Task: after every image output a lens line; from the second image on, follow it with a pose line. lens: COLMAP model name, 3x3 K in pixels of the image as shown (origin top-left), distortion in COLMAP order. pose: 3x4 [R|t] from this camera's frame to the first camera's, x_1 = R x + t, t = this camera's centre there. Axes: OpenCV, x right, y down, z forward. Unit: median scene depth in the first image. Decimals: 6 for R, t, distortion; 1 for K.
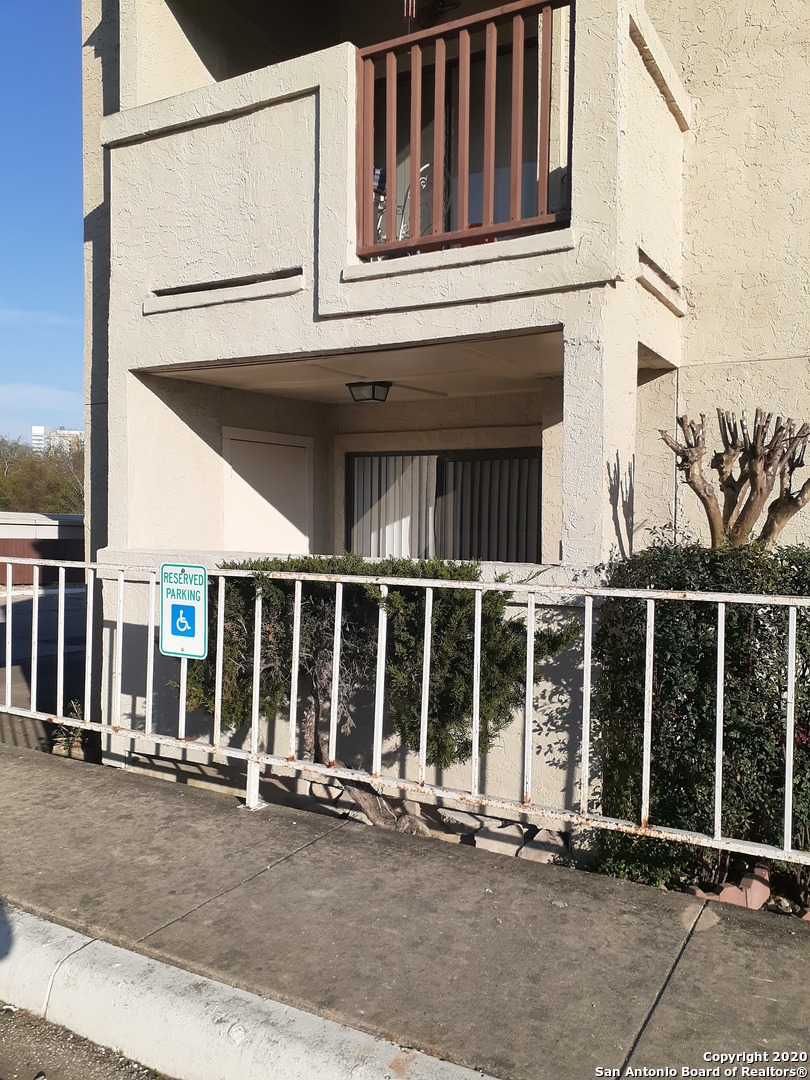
lens RADIAL K [[852.8, 0, 405.0], [0, 852.8, 540.0], [0, 0, 1]] dist [0.176614, -0.309891]
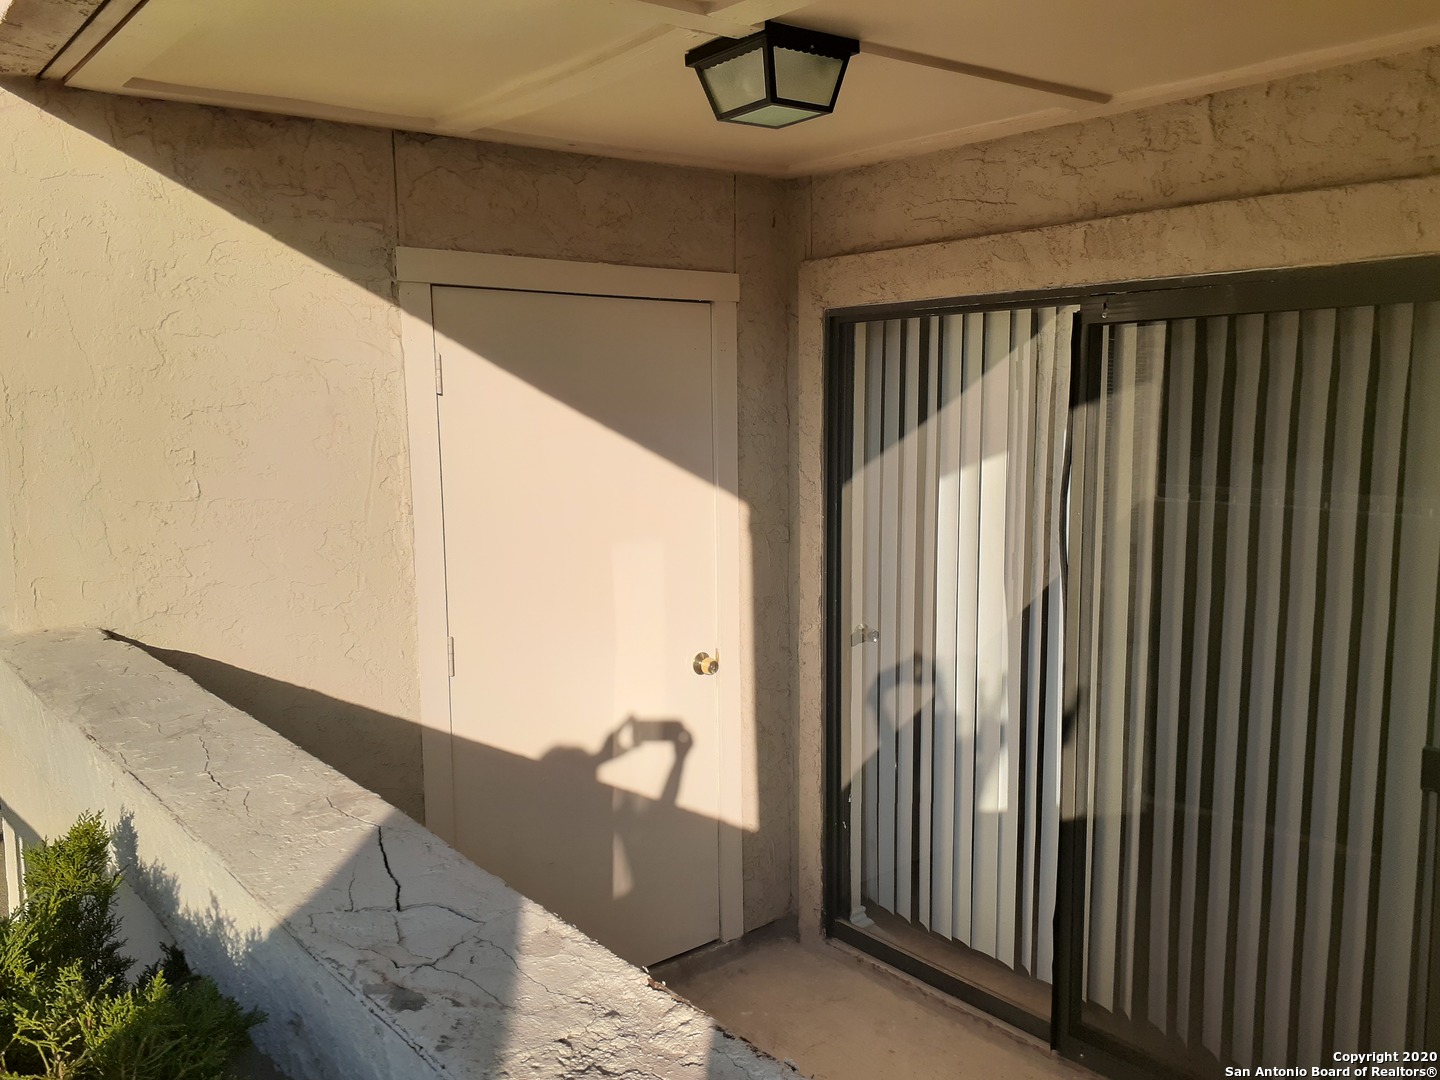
lens RADIAL K [[1137.1, 0, 720.0], [0, 1137.1, 540.0], [0, 0, 1]] dist [0.176614, -0.309891]
pose [[0.938185, 0.024630, -0.345256, 0.063289], [0.007130, 0.995878, 0.090419, -0.051501], [0.346060, -0.087292, 0.934143, 0.540760]]
